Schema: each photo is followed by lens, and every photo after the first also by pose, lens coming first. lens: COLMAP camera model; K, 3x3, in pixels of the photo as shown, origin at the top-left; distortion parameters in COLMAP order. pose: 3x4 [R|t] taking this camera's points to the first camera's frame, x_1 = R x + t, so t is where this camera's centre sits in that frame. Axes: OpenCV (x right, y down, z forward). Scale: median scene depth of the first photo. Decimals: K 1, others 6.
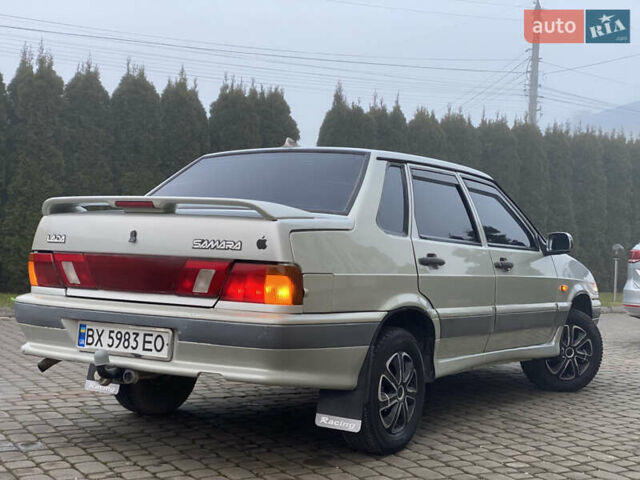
lens RADIAL K [[943.6, 0, 323.9], [0, 943.6, 241.0], [0, 0, 1]] dist [0.140786, 0.000000]
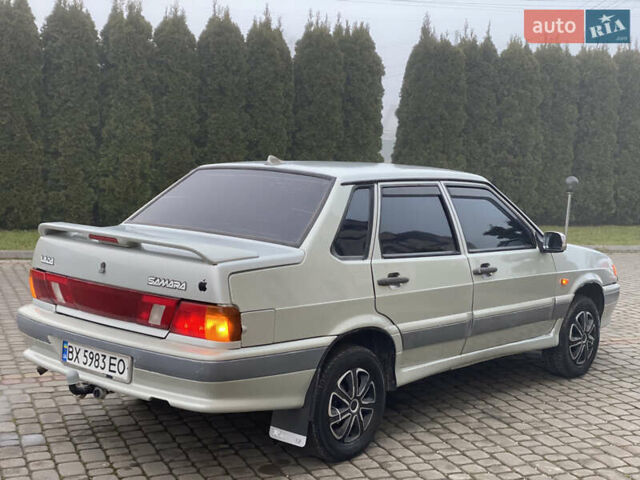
lens RADIAL K [[943.6, 0, 323.0], [0, 943.6, 236.6], [0, 0, 1]] dist [0.140786, 0.000000]
pose [[0.990154, 0.015031, -0.139173, 0.151965], [-0.001068, 0.995001, 0.099862, -0.110825], [0.139978, -0.098730, 0.985220, -0.042971]]
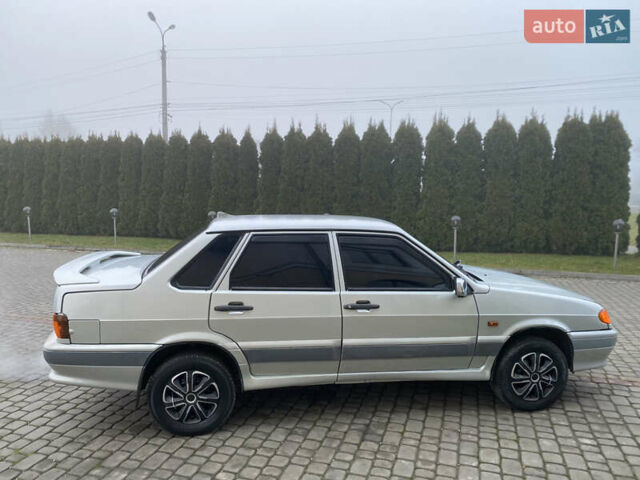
lens RADIAL K [[490.0, 0, 312.7], [0, 490.0, 241.7], [0, 0, 1]] dist [0.016568, -0.004414]
pose [[0.666927, 0.044549, -0.743790, 0.594462], [0.021259, 0.996667, 0.078757, -0.106545], [0.744819, -0.068338, 0.663758, 0.513812]]
